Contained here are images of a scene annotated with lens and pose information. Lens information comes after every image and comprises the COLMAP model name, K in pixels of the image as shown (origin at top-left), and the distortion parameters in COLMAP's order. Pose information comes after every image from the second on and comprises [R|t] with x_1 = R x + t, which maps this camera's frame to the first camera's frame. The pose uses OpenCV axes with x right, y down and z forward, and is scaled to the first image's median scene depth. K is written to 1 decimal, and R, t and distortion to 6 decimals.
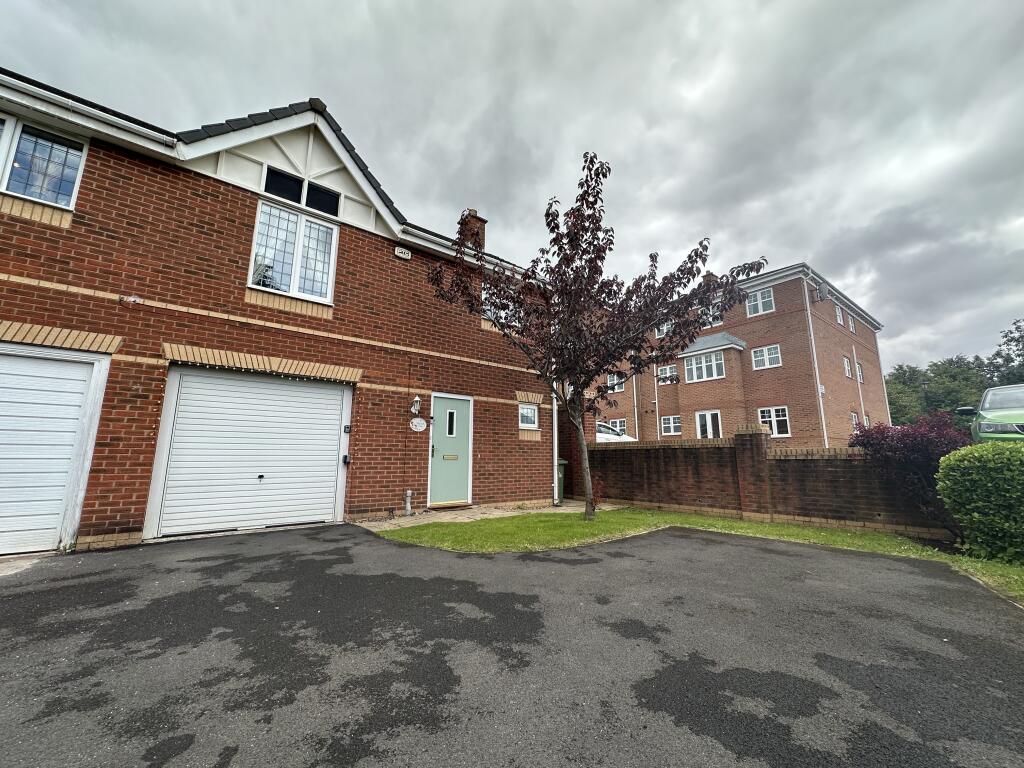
lens RADIAL K [[406.7, 0, 514.5], [0, 406.7, 383.6], [0, 0, 1]] dist [-0.002224, 0.000000]
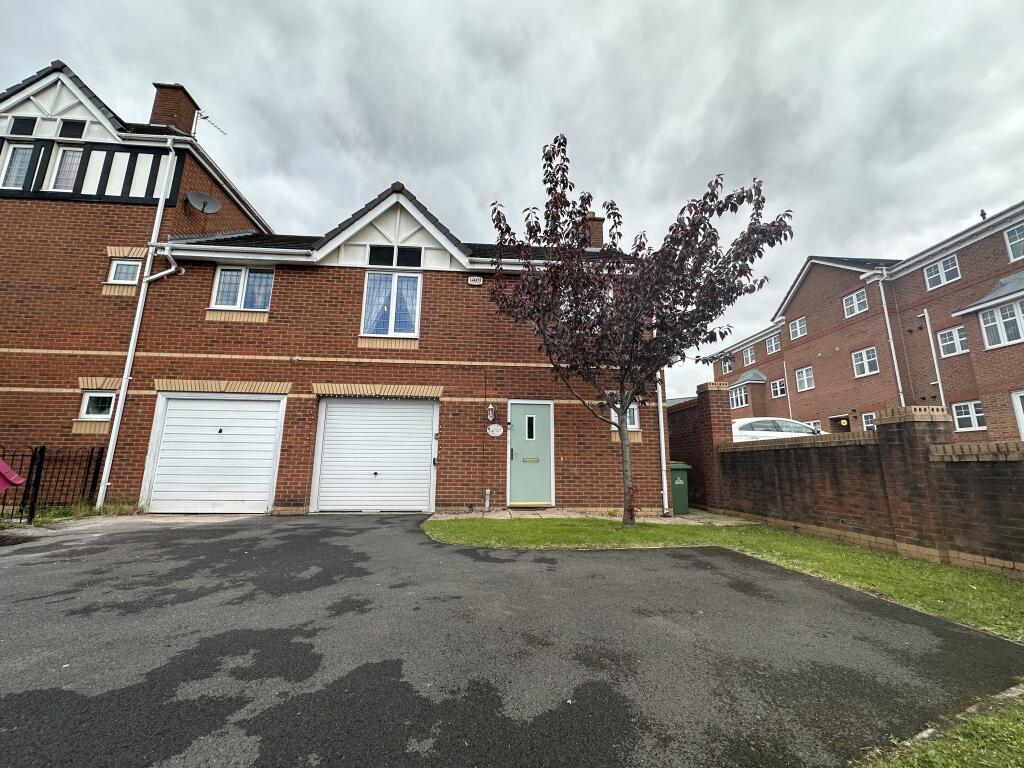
lens RADIAL K [[406.7, 0, 512.1], [0, 406.7, 383.9], [0, 0, 1]] dist [-0.002224, 0.000000]
pose [[0.823611, -0.105491, -0.557259, 0.484550], [0.095179, 0.994324, -0.047557, 0.036677], [0.559112, -0.013871, 0.828976, 0.124487]]
